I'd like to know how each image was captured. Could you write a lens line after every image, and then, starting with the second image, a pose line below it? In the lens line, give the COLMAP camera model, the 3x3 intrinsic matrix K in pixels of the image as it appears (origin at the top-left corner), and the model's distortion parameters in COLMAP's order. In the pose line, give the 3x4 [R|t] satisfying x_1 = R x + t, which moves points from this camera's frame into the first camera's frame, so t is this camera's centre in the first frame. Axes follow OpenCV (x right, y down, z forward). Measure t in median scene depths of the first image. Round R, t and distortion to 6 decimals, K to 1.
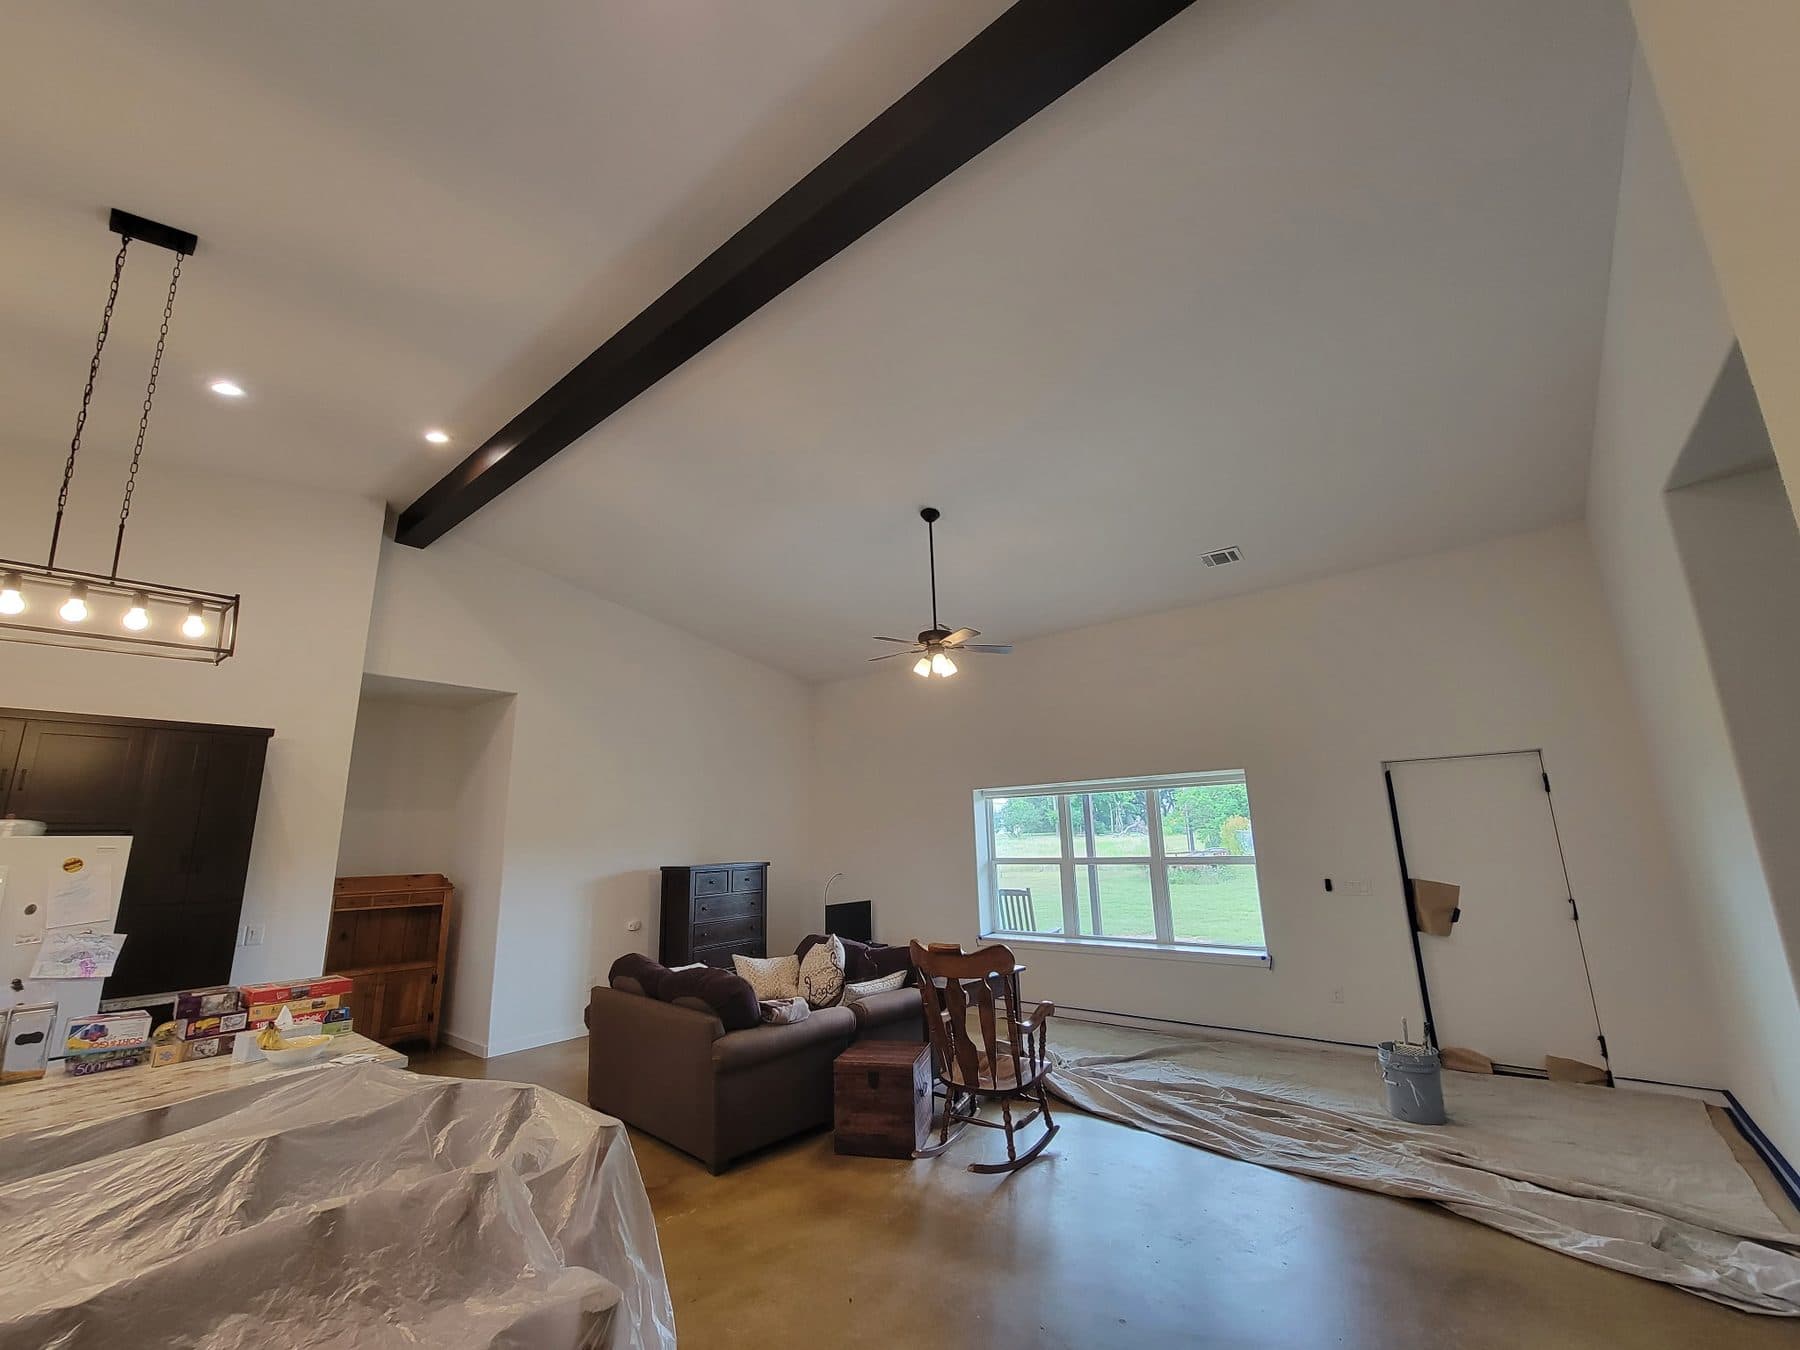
lens RADIAL K [[726.9, 0, 900.0], [0, 726.9, 675.0], [0, 0, 1]] dist [0.000069, 0.000359]
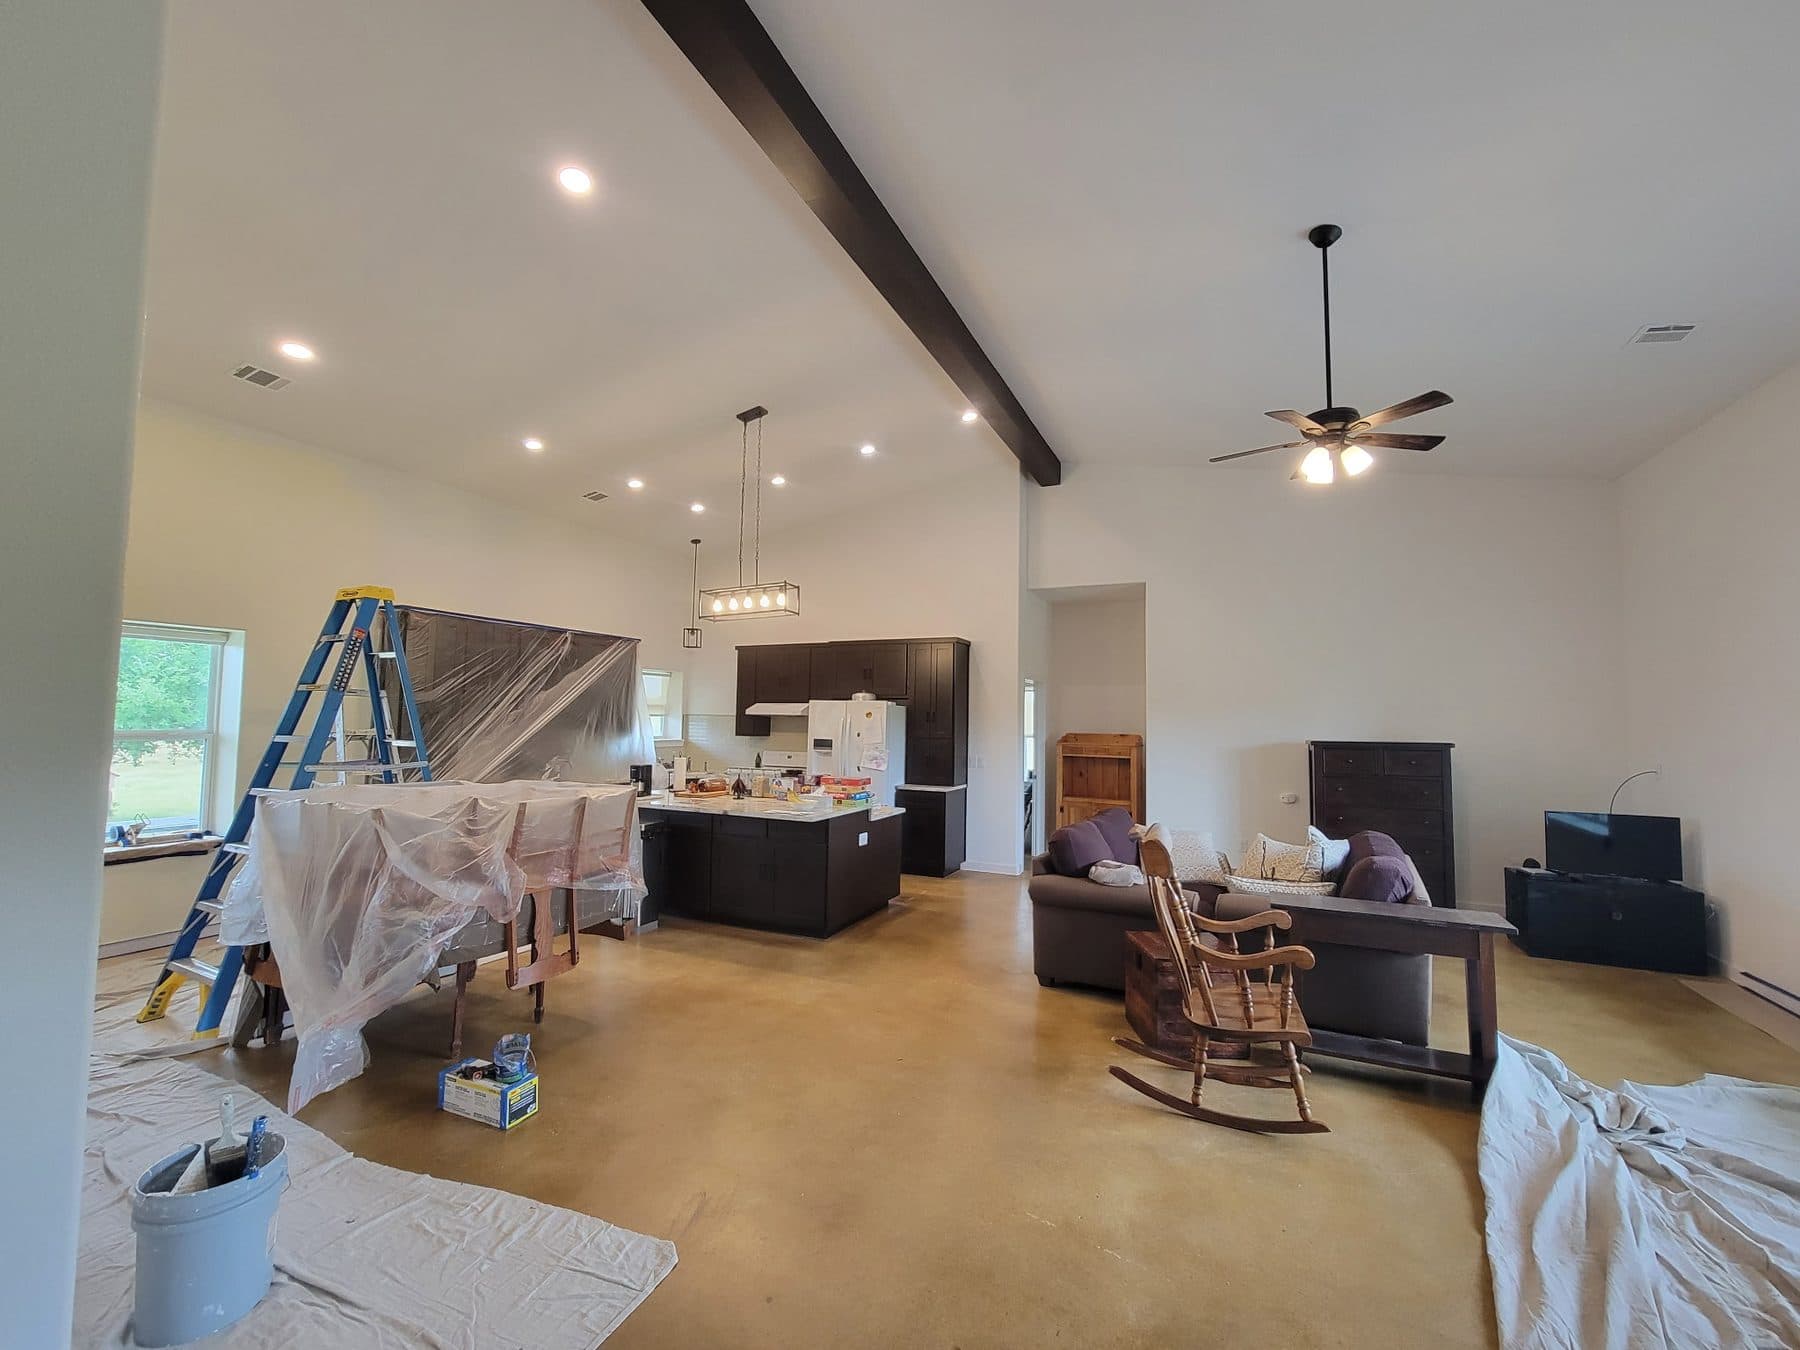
lens RADIAL K [[726.9, 0, 900.0], [0, 726.9, 675.0], [0, 0, 1]] dist [0.000069, 0.000359]
pose [[0.262065, -0.029547, -0.964598, 0.620449], [0.192839, 0.980976, 0.022342, 0.091317], [0.945587, -0.191867, 0.262778, 0.420200]]
